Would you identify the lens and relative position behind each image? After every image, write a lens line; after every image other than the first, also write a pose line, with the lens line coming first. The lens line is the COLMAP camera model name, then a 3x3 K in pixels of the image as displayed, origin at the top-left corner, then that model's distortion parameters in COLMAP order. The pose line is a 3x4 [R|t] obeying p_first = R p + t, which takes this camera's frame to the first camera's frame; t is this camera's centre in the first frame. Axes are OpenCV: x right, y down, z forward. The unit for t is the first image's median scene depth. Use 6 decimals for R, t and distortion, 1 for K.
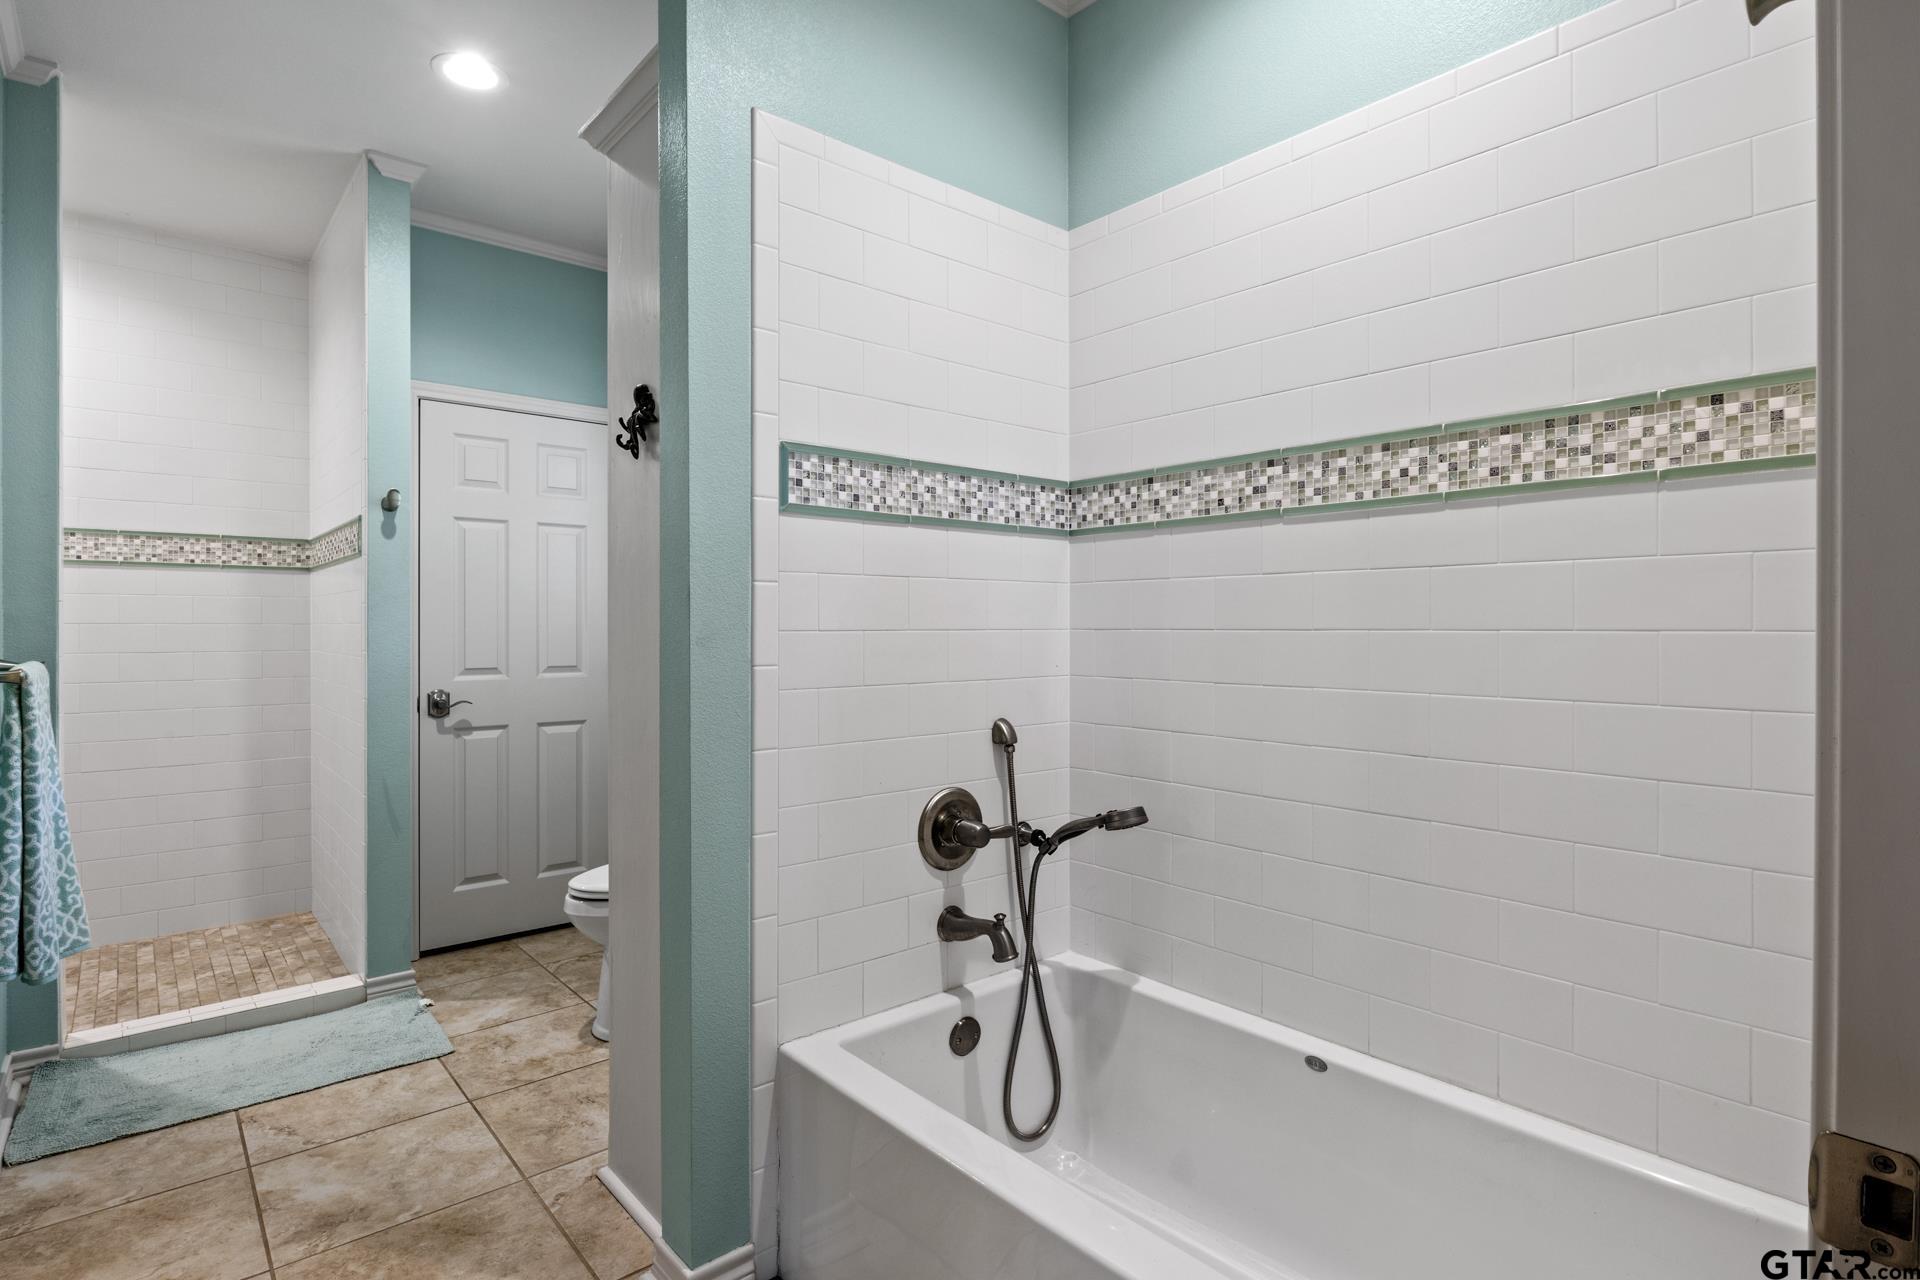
lens RADIAL K [[956.5, 0, 966.7], [0, 956.5, 627.7], [0, 0, 1]] dist [-0.007033, -0.001010]
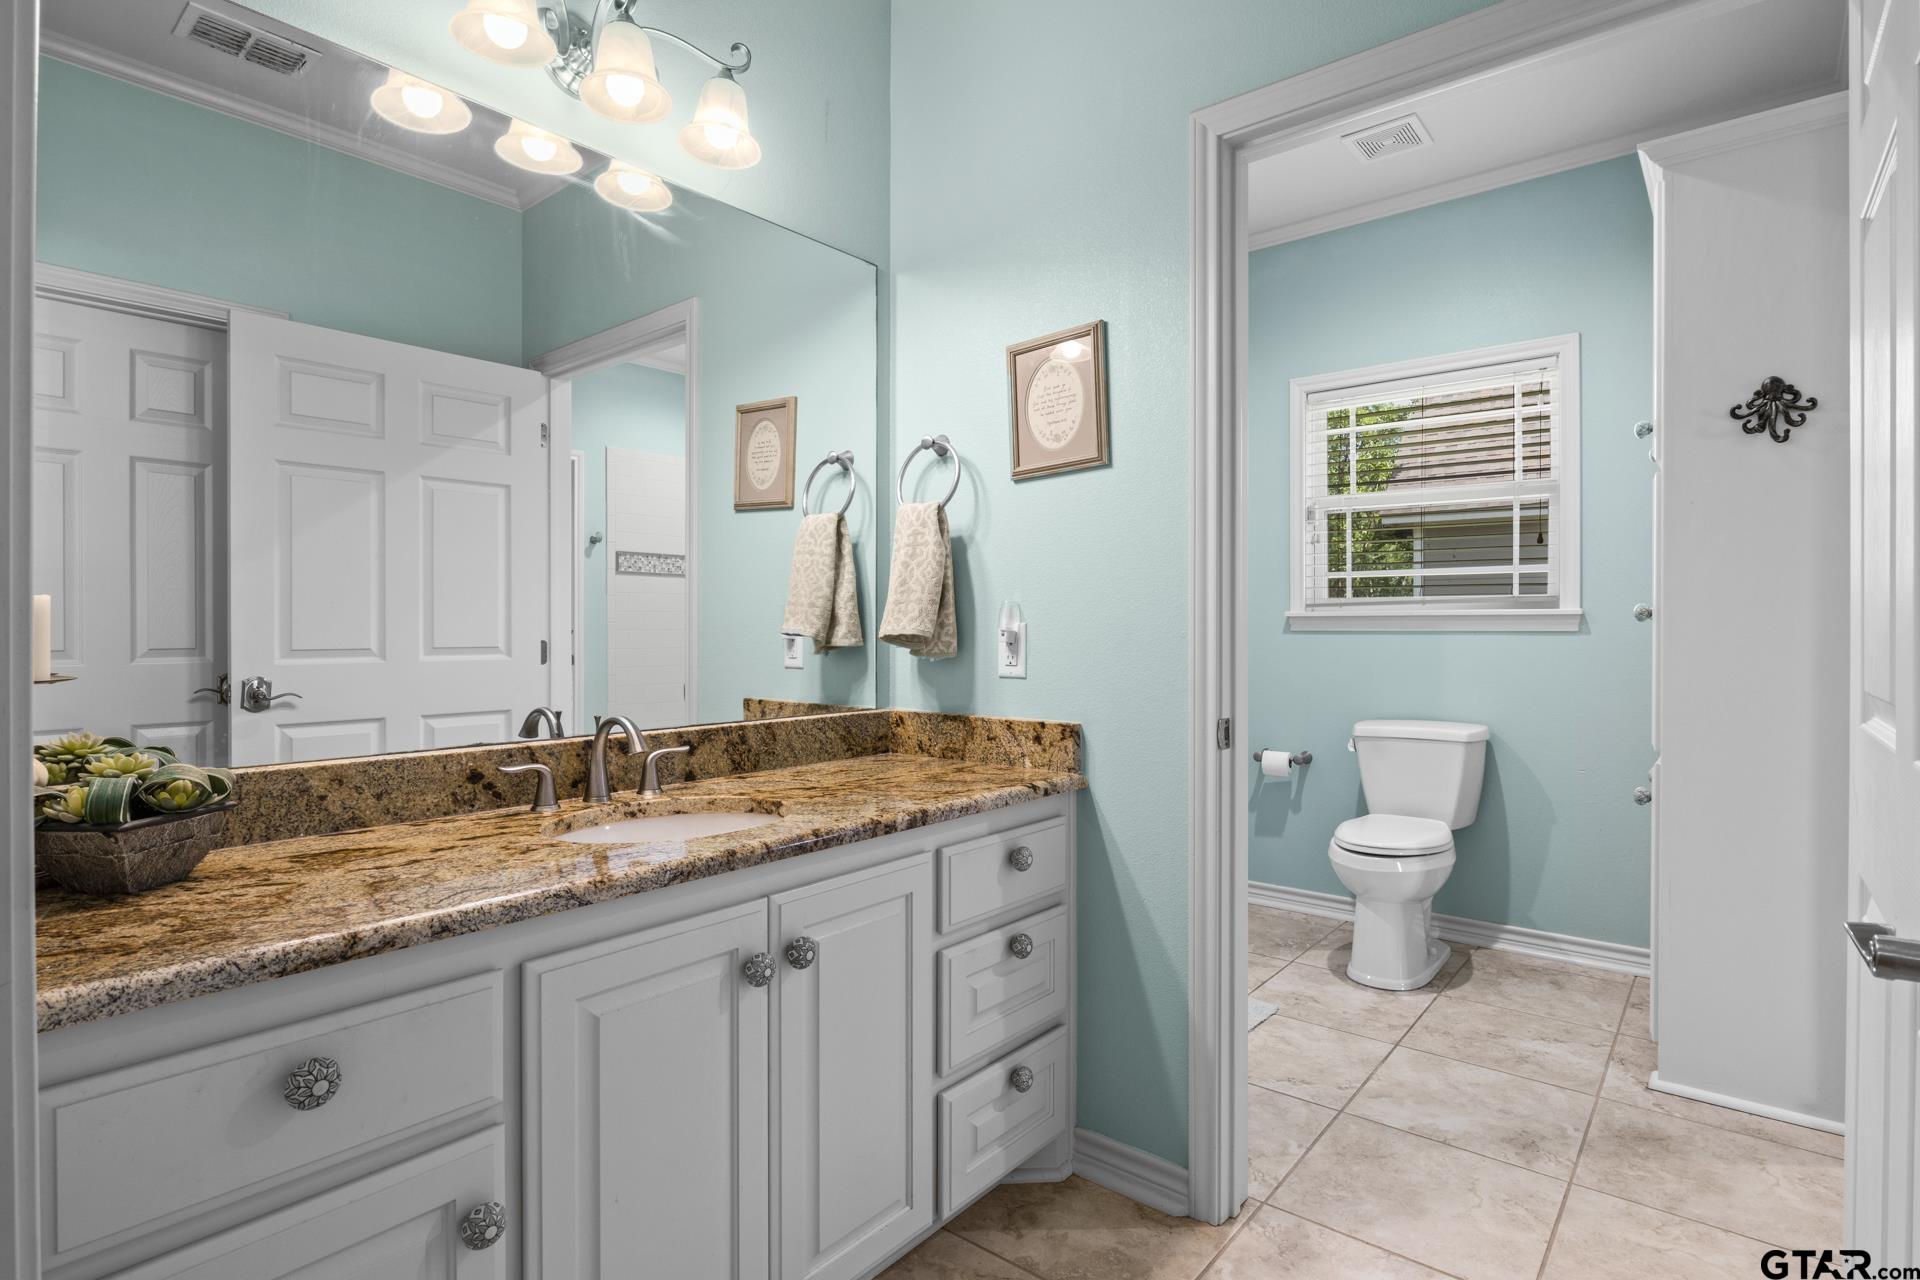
lens RADIAL K [[962.0, 0, 967.0], [0, 962.0, 619.4], [0, 0, 1]] dist [-0.003638, -0.001411]
pose [[0.985802, 0.002875, 0.167886, -1.266536], [-0.003933, 0.999974, 0.005968, 0.008659], [-0.167865, -0.006543, 0.985788, 0.008786]]
